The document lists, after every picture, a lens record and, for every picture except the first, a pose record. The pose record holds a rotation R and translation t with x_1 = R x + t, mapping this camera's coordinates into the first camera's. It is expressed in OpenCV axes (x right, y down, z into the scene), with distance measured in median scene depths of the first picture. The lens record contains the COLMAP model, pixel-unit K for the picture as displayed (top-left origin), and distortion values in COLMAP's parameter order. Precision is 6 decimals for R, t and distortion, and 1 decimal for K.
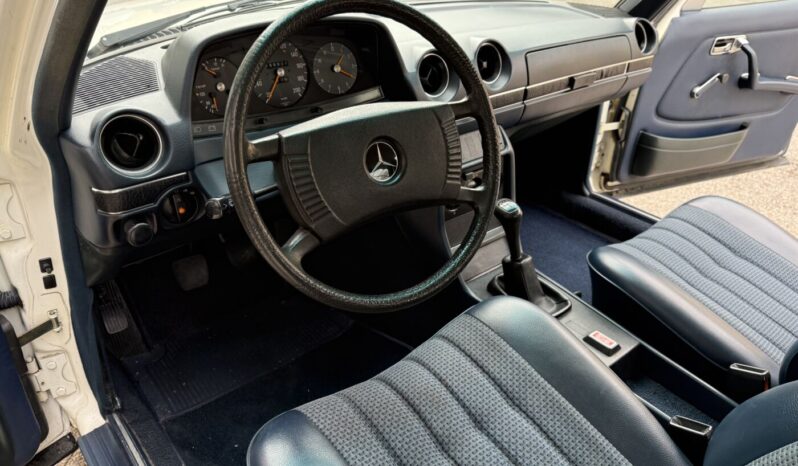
lens RADIAL K [[541.9, 0, 401.5], [0, 541.9, 219.5], [0, 0, 1]] dist [0.157000, -0.231594]
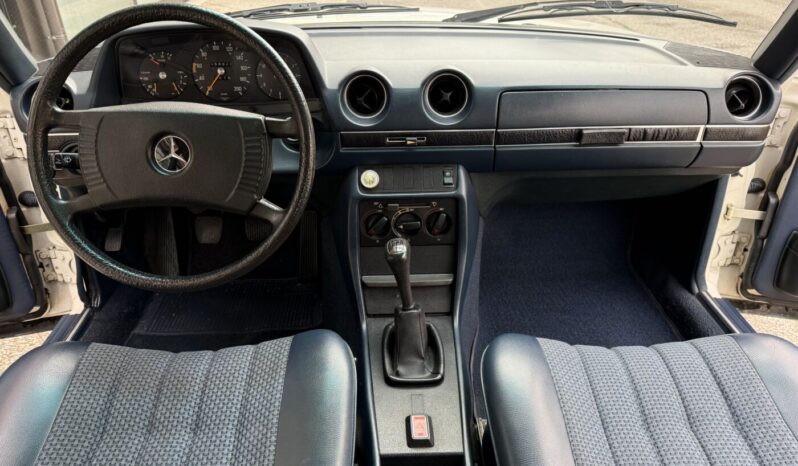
lens RADIAL K [[541.9, 0, 401.5], [0, 541.9, 219.5], [0, 0, 1]] dist [0.157000, -0.231594]
pose [[0.804306, 0.264955, -0.531875, 0.663757], [-0.279269, 0.958623, 0.055228, -0.119305], [0.524501, 0.104116, 0.845020, 0.218728]]
